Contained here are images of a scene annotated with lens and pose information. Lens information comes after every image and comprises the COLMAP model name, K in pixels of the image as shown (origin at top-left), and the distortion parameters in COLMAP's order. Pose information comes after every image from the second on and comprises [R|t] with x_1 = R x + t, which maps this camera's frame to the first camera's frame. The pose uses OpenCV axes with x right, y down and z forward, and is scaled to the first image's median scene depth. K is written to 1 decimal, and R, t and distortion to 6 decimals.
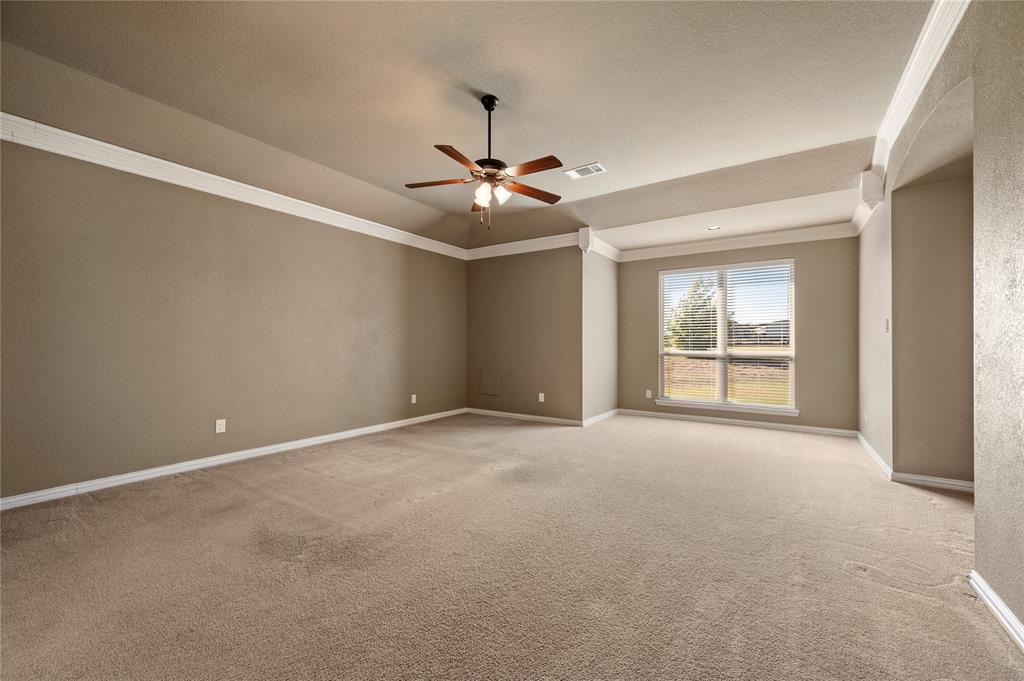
lens RADIAL K [[407.6, 0, 515.1], [0, 407.6, 344.1], [0, 0, 1]] dist [0.000378, 0.000024]
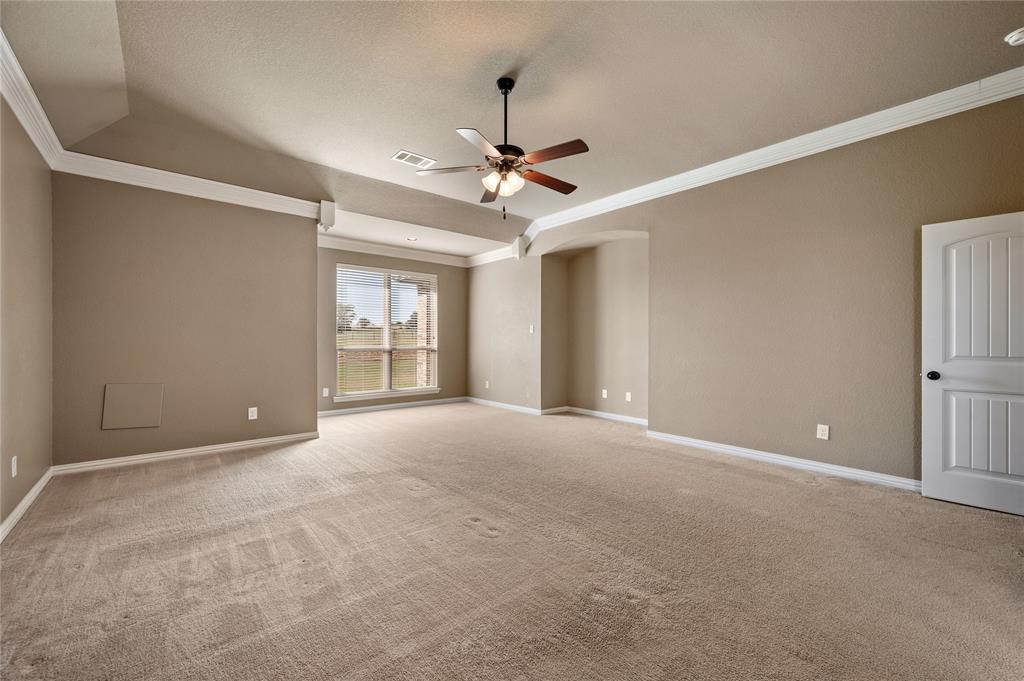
lens RADIAL K [[407.6, 0, 515.1], [0, 407.6, 344.1], [0, 0, 1]] dist [0.000378, 0.000024]
pose [[0.269299, -0.009868, 0.963006, -0.562735], [-0.004673, 0.999922, 0.011552, -0.000546], [-0.963045, -0.007611, 0.269231, 0.413625]]
